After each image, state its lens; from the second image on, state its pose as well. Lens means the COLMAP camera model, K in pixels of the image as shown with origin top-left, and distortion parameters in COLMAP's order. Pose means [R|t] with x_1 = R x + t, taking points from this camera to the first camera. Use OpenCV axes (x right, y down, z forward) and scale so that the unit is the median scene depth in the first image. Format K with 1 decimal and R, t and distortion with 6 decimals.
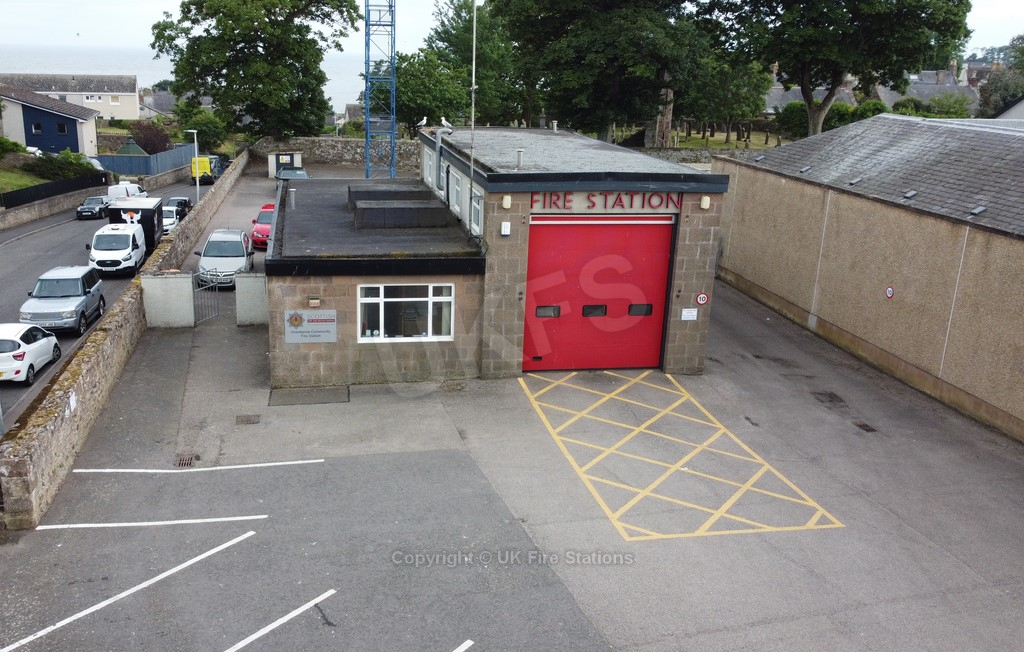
lens RADIAL K [[923.2, 0, 455.4], [0, 923.2, 344.0], [0, 0, 1]] dist [0.013416, -0.020972]
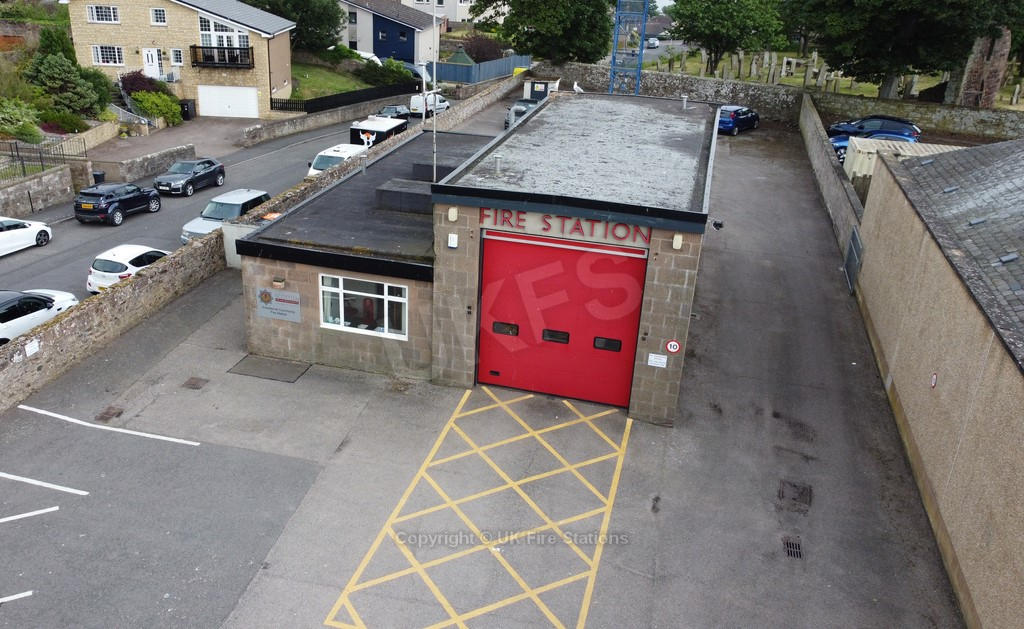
lens RADIAL K [[860.7, 0, 456.0], [0, 860.7, 309.2], [0, 0, 1]] dist [0.010042, -0.013571]
pose [[0.899119, 0.176546, -0.400520, 0.412208], [-0.137441, 0.982642, 0.124602, -0.160684], [0.415565, -0.056984, 0.907776, 0.179591]]
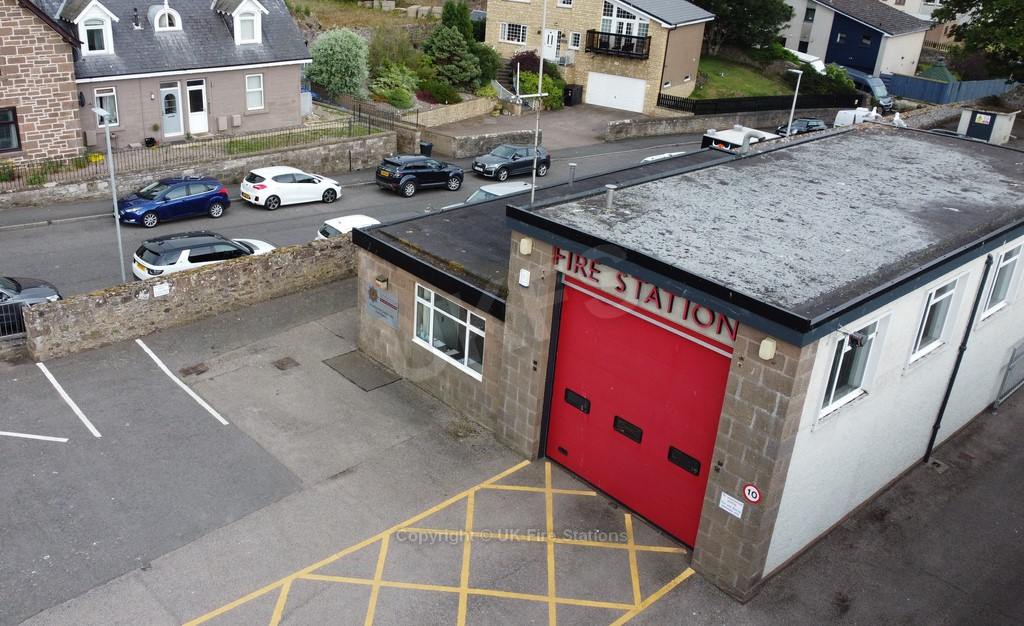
lens RADIAL K [[894.7, 0, 431.6], [0, 894.7, 293.7], [0, 0, 1]] dist [0.012312, -0.022134]
pose [[0.508587, 0.344982, -0.788877, 0.595505], [-0.283706, 0.932200, 0.224754, -0.251190], [0.812927, 0.109502, 0.571978, 0.484437]]
